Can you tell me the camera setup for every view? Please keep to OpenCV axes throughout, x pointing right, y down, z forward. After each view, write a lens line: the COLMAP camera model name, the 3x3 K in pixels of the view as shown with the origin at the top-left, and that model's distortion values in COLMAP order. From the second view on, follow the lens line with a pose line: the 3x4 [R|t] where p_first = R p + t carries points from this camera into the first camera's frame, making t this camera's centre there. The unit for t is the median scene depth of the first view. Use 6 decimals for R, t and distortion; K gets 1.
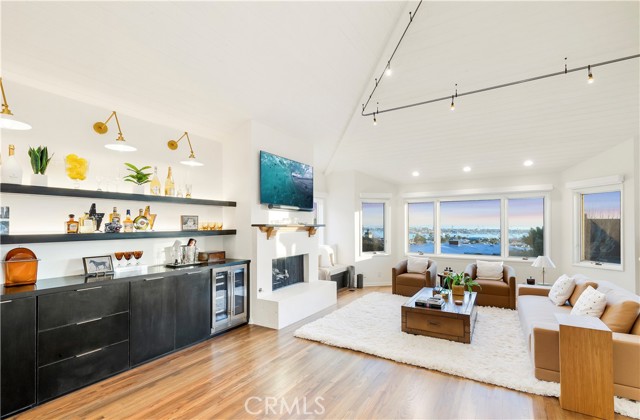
lens RADIAL K [[294.4, 0, 323.2], [0, 294.4, 221.1], [0, 0, 1]] dist [0.004293, -0.000634]
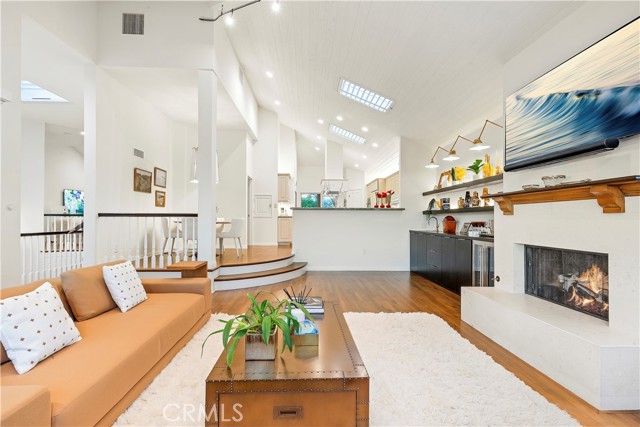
lens RADIAL K [[293.3, 0, 314.8], [0, 293.3, 217.9], [0, 0, 1]] dist [0.005433, 0.000264]
pose [[-0.840161, -0.005823, -0.542306, 0.655456], [0.002827, 0.999882, -0.015117, 0.087489], [0.542330, -0.014234, -0.840045, 1.468119]]
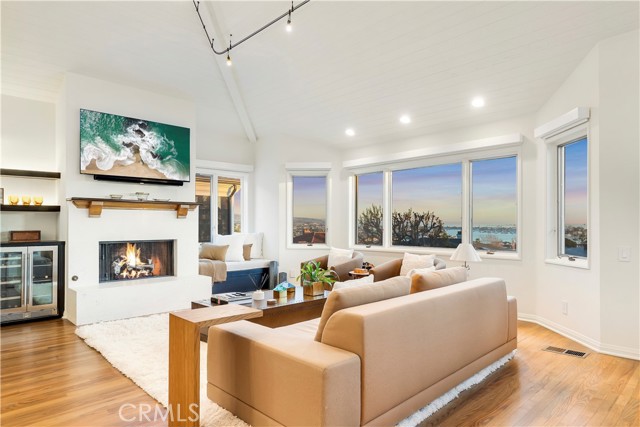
lens RADIAL K [[398.1, 0, 330.7], [0, 398.1, 218.1], [0, 0, 1]] dist [-0.006434, -0.002410]
pose [[0.974062, -0.009232, -0.226091, 0.768839], [0.007829, 0.999944, -0.007102, 0.085306], [0.226144, 0.005148, 0.974080, 0.090547]]
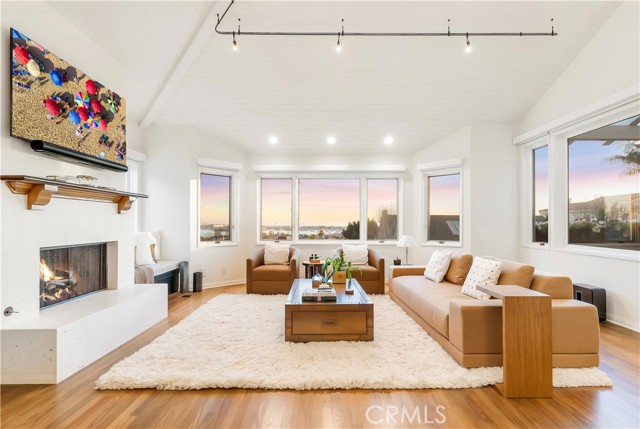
lens RADIAL K [[328.4, 0, 321.8], [0, 328.4, 218.8], [0, 0, 1]] dist [-0.000578, 0.001680]
pose [[0.849996, 0.009064, 0.526711, -0.063959], [-0.010477, 0.999945, -0.000300, 0.080438], [-0.526685, -0.005263, 0.850044, 0.281346]]
